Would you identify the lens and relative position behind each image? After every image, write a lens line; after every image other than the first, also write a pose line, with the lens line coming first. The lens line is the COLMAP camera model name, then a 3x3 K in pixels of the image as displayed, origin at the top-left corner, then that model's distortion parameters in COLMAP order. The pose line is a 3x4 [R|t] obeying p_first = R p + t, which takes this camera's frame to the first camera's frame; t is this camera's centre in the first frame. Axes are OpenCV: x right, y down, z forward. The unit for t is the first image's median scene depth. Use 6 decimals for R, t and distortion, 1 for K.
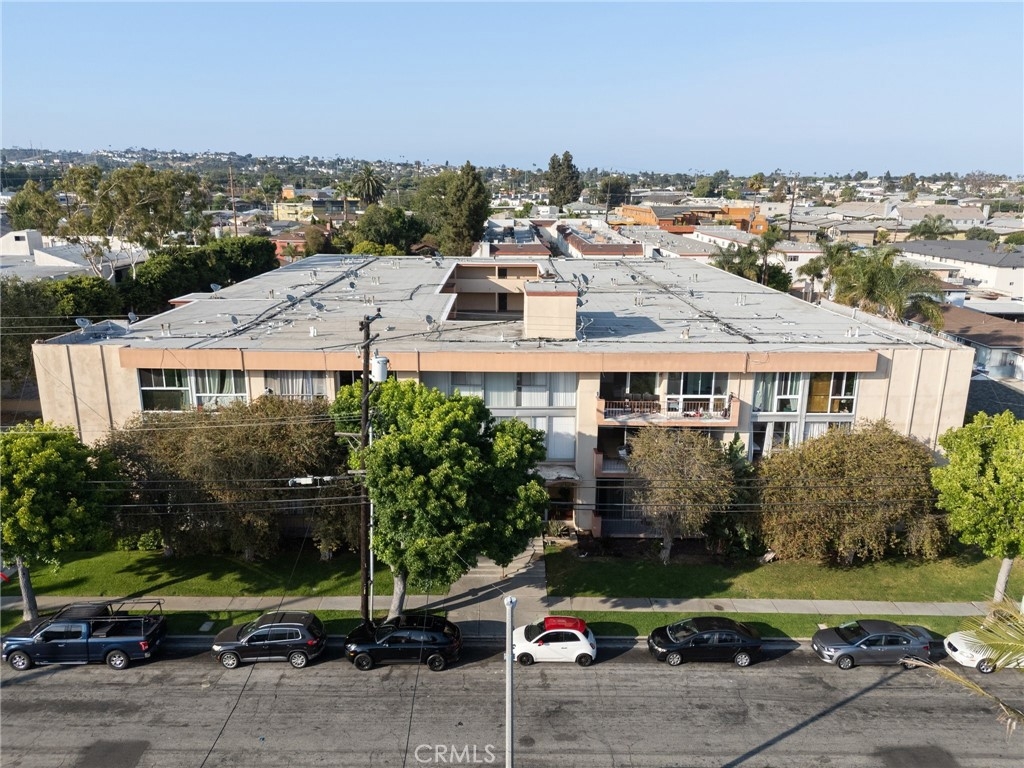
lens RADIAL K [[768.6, 0, 508.9], [0, 768.6, 387.6], [0, 0, 1]] dist [0.031206, -0.004837]
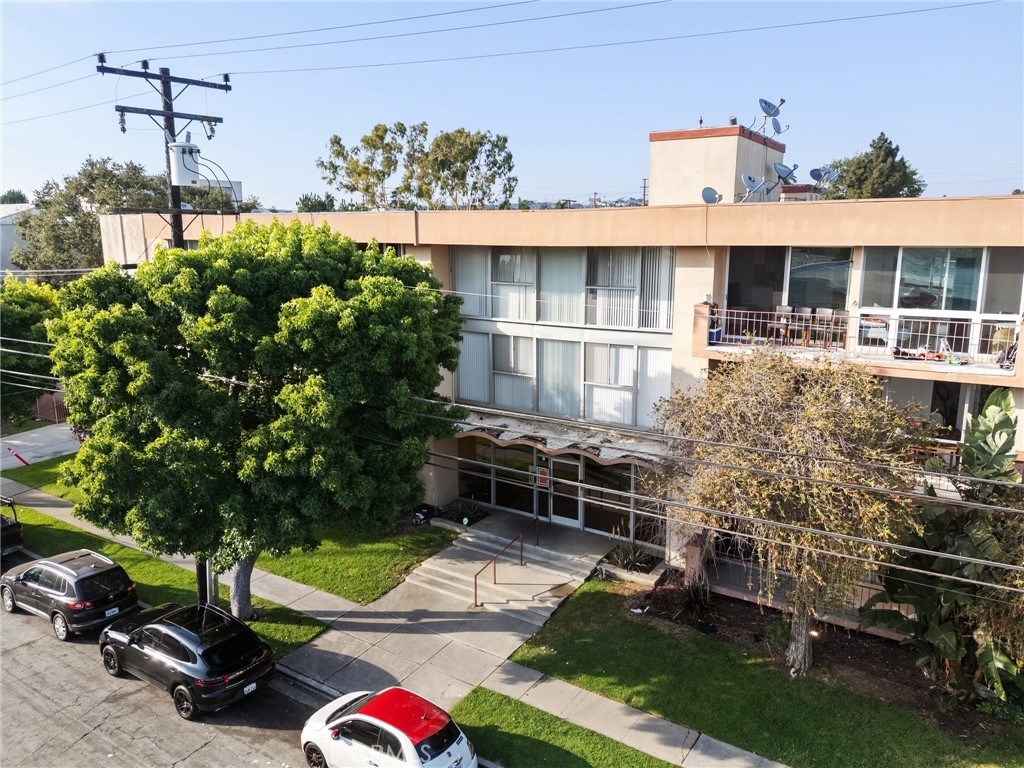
lens RADIAL K [[768.6, 0, 506.9], [0, 768.6, 389.4], [0, 0, 1]] dist [0.031206, -0.004837]
pose [[0.830719, 0.106090, -0.546489, 0.288159], [-0.136812, 0.990473, -0.015688, 0.093681], [0.539618, 0.087799, 0.837319, 0.512033]]
